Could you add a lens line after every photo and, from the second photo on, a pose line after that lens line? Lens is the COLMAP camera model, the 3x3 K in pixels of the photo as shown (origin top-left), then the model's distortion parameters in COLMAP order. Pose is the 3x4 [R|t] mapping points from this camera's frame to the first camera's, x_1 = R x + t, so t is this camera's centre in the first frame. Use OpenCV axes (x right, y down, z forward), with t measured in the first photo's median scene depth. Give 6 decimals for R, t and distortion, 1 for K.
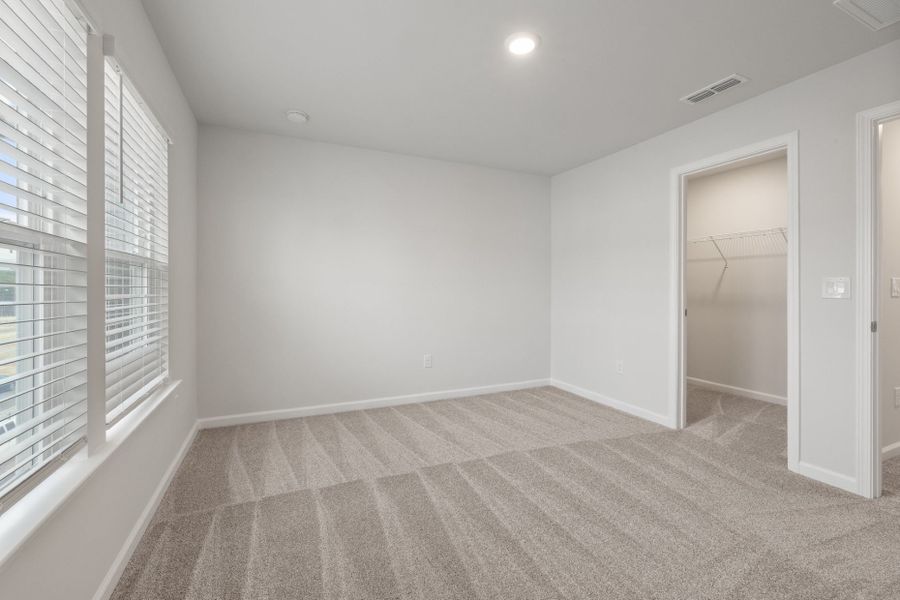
lens RADIAL K [[381.2, 0, 443.0], [0, 381.2, 290.2], [0, 0, 1]] dist [0.001131, 0.000491]
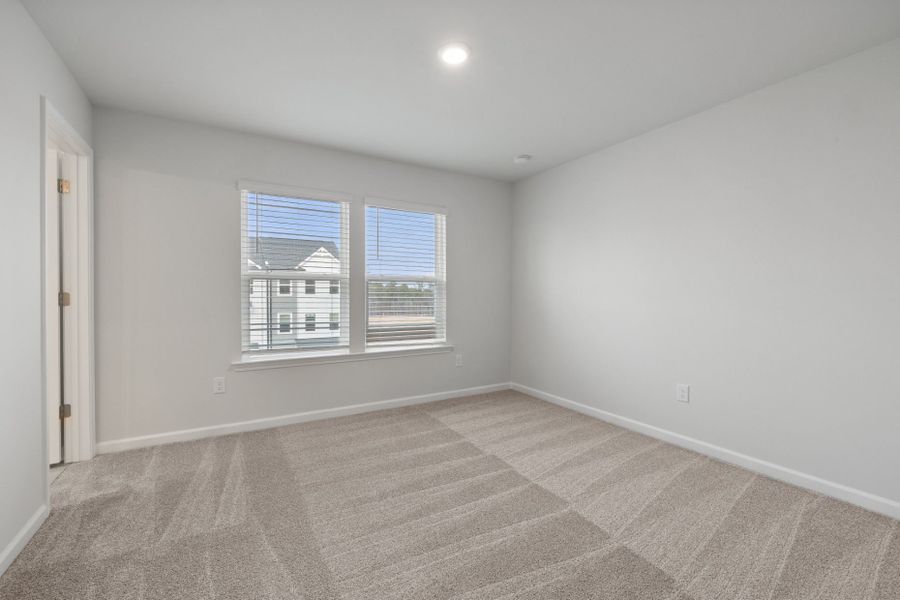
lens RADIAL K [[381.2, 0, 443.0], [0, 381.2, 290.2], [0, 0, 1]] dist [0.001131, 0.000491]
pose [[0.125058, -0.000063, -0.992149, 0.950773], [-0.008027, 0.999967, -0.001076, -0.017582], [0.992117, 0.008099, 0.125053, 0.642518]]
